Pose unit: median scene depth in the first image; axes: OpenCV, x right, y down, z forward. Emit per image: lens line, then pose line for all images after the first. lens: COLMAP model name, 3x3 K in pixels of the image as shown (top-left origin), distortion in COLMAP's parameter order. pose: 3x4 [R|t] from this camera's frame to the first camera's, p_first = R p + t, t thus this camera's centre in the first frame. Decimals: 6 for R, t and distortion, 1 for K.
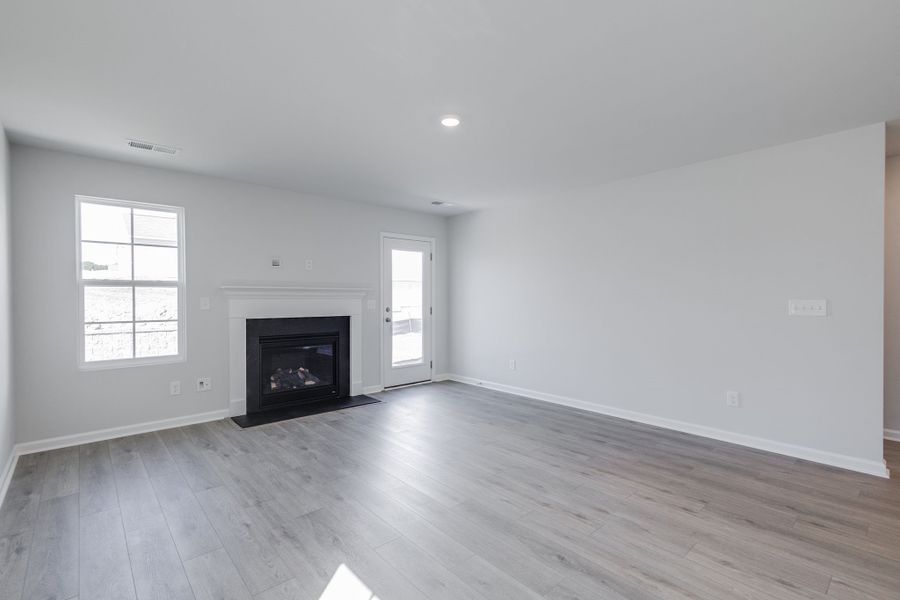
lens RADIAL K [[415.4, 0, 450.8], [0, 415.4, 298.4], [0, 0, 1]] dist [0.009142, -0.001832]
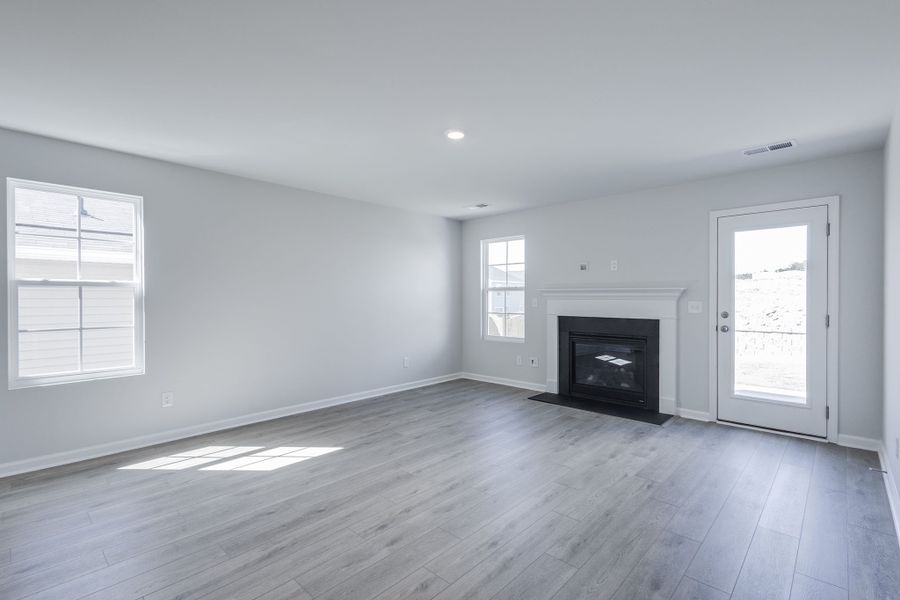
lens RADIAL K [[415.4, 0, 450.8], [0, 415.4, 298.4], [0, 0, 1]] dist [0.009142, -0.001832]
pose [[0.093624, 0.002188, -0.995605, 0.740061], [-0.002465, 0.999995, 0.001966, -0.003316], [0.995605, 0.002270, 0.093629, 0.616502]]
